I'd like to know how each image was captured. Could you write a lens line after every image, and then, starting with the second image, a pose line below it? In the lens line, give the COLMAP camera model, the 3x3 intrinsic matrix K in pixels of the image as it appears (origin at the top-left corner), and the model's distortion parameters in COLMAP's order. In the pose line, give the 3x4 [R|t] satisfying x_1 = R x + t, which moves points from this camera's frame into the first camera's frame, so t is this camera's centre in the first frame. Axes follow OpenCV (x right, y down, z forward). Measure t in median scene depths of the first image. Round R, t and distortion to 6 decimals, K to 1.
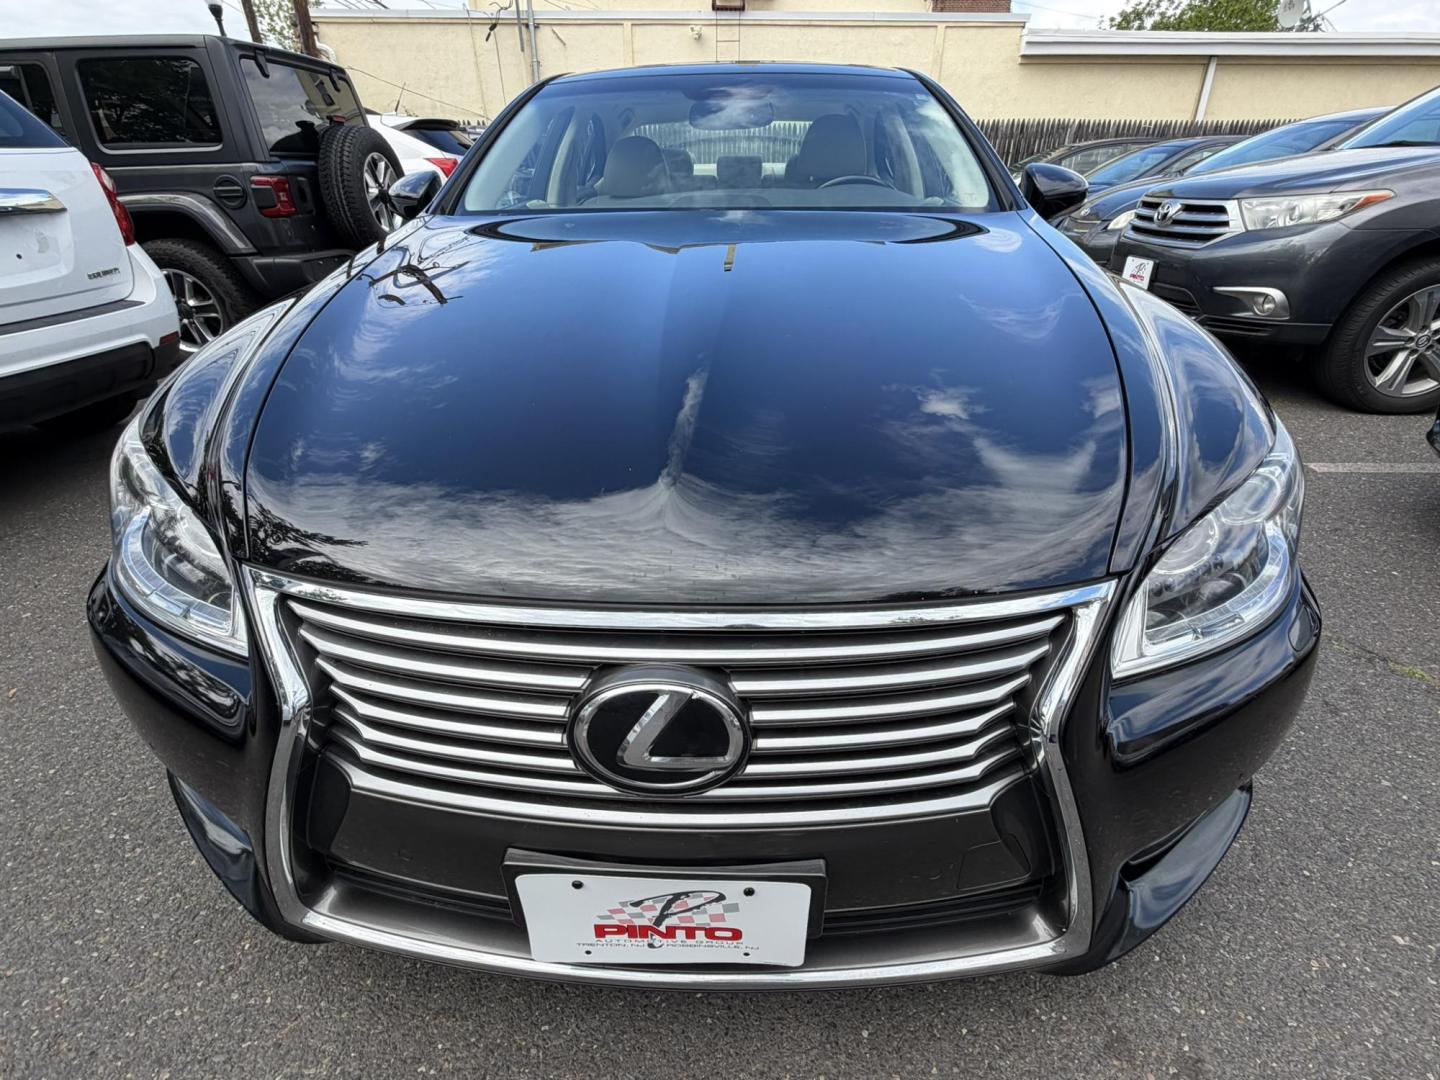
lens RADIAL K [[711.9, 0, 720.0], [0, 711.9, 540.0], [0, 0, 1]] dist [0.000299, -0.000071]
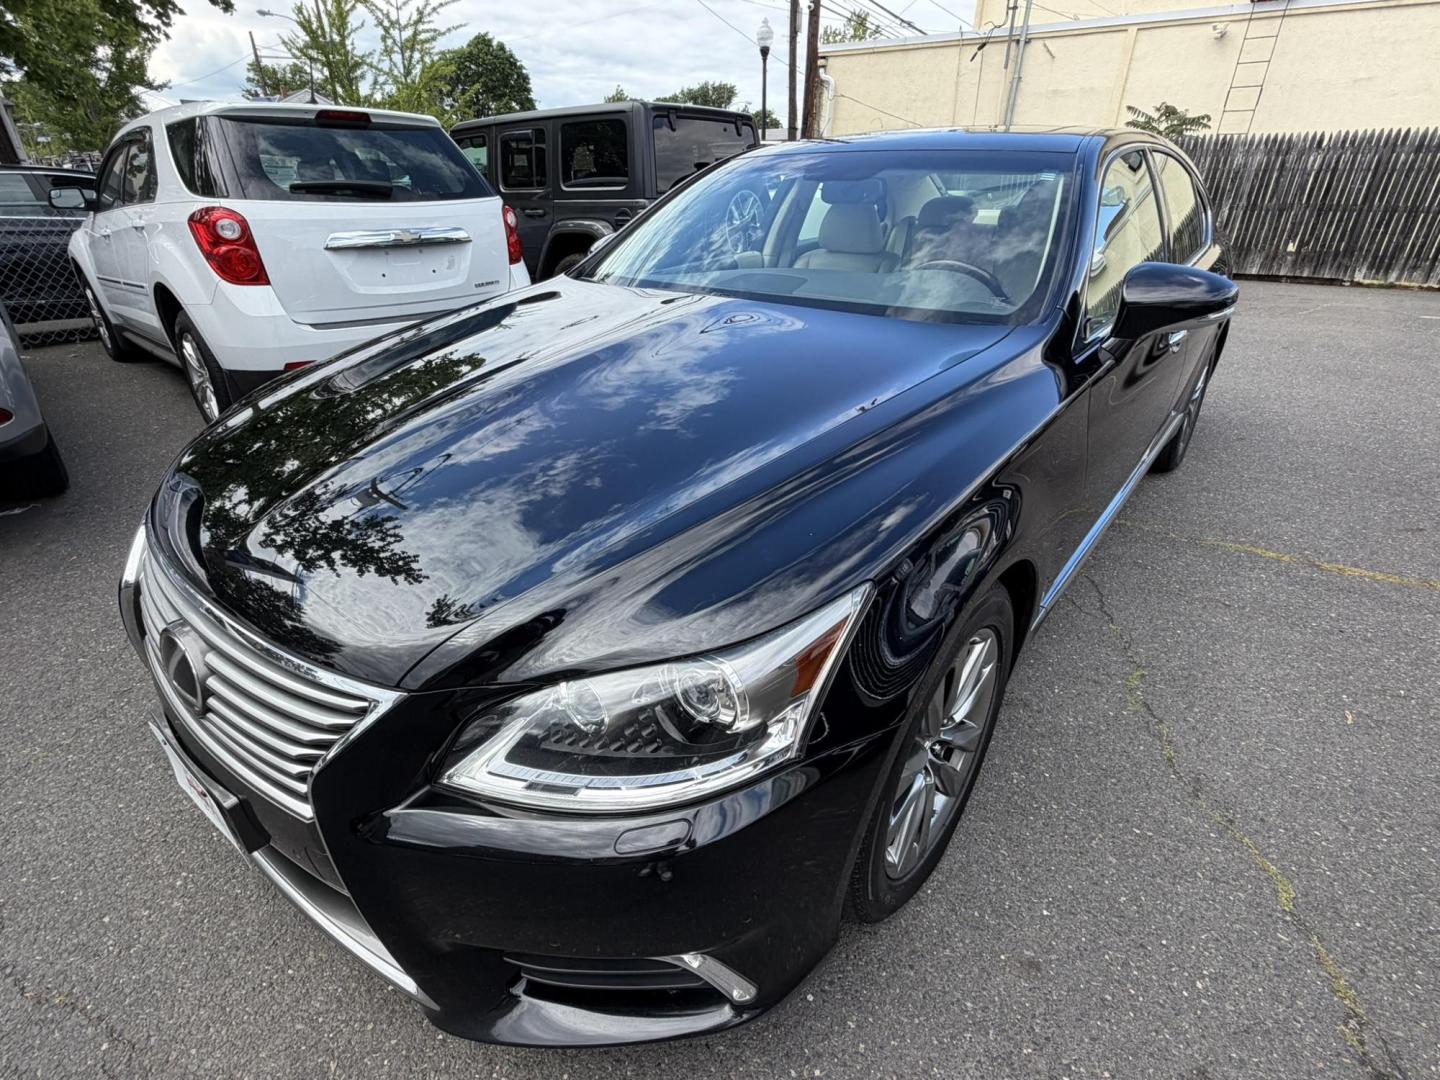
lens RADIAL K [[711.6, 0, 712.9], [0, 711.6, 539.4], [0, 0, 1]] dist [-0.000332, -0.000022]
pose [[0.804581, 0.272346, -0.527710, 0.350351], [-0.276232, 0.958284, 0.073399, -0.096003], [0.525686, 0.086715, 0.846247, 0.056846]]
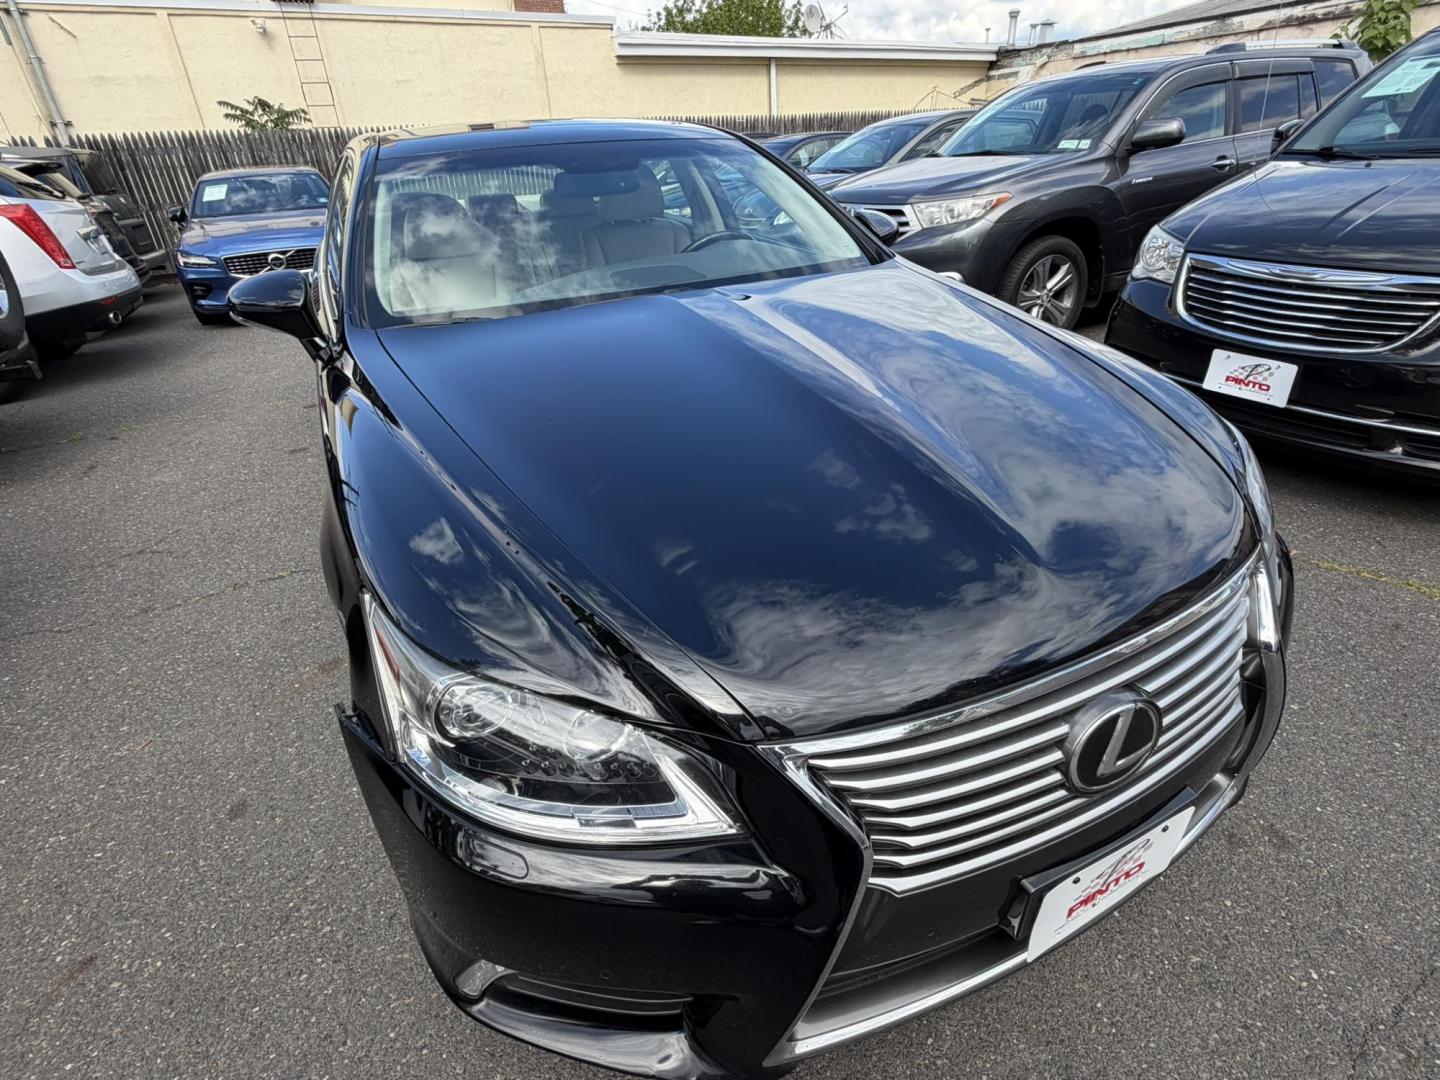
lens RADIAL K [[730.8, 0, 718.5], [0, 730.8, 534.3], [0, 0, 1]] dist [0.003925, -0.001731]
pose [[0.874499, -0.259261, 0.409921, -0.263886], [0.260455, 0.963972, 0.054043, -0.083398], [-0.409164, 0.059505, 0.910519, 0.004122]]
